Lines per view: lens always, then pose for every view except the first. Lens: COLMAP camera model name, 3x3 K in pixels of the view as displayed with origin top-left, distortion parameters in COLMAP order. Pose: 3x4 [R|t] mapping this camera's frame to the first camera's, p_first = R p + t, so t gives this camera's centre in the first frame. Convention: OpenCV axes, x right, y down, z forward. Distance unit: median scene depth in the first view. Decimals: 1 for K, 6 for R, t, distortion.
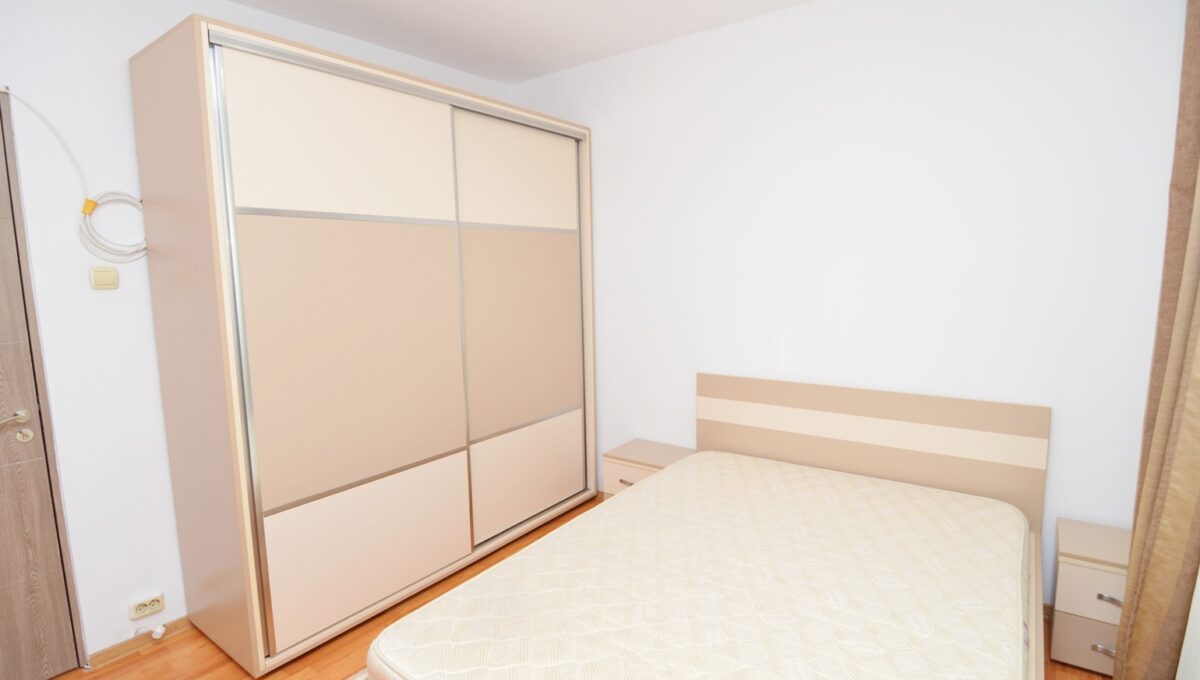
lens RADIAL K [[589.3, 0, 591.7], [0, 589.3, 338.6], [0, 0, 1]] dist [-0.003688, -0.011094]
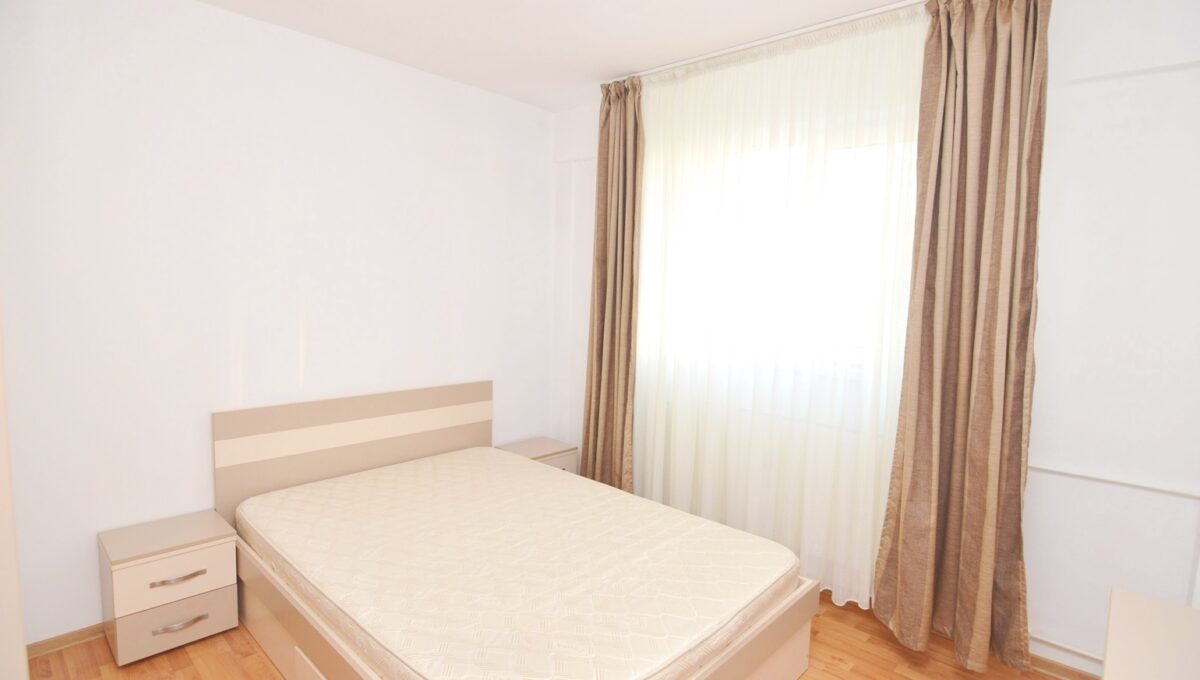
lens RADIAL K [[589.3, 0, 591.7], [0, 589.3, 338.6], [0, 0, 1]] dist [-0.003688, -0.011094]
pose [[0.118776, -0.070269, 0.990432, -0.726888], [0.083551, 0.994662, 0.060549, -0.067665], [-0.989400, 0.075560, 0.124013, 0.465893]]
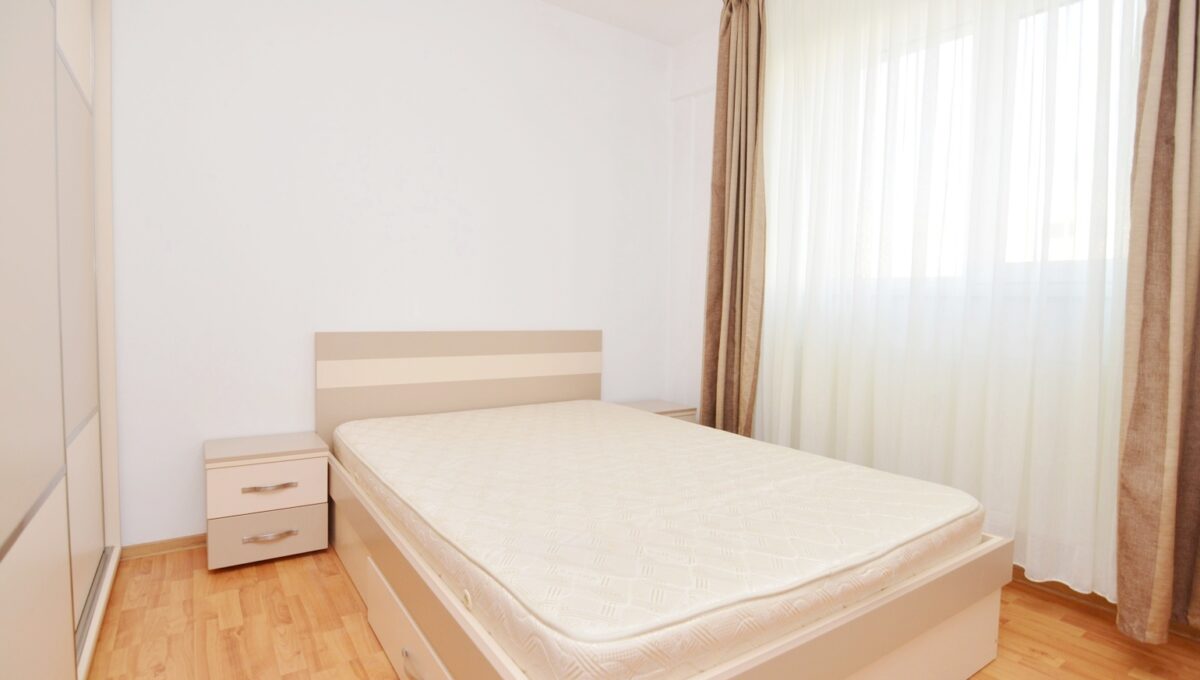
lens RADIAL K [[588.6, 0, 593.6], [0, 588.6, 335.8], [0, 0, 1]] dist [-0.003877, -0.015728]
pose [[0.330659, -0.019763, 0.943543, -0.595108], [0.083552, 0.996468, -0.008409, 0.130074], [-0.940044, 0.081616, 0.331143, 0.471486]]
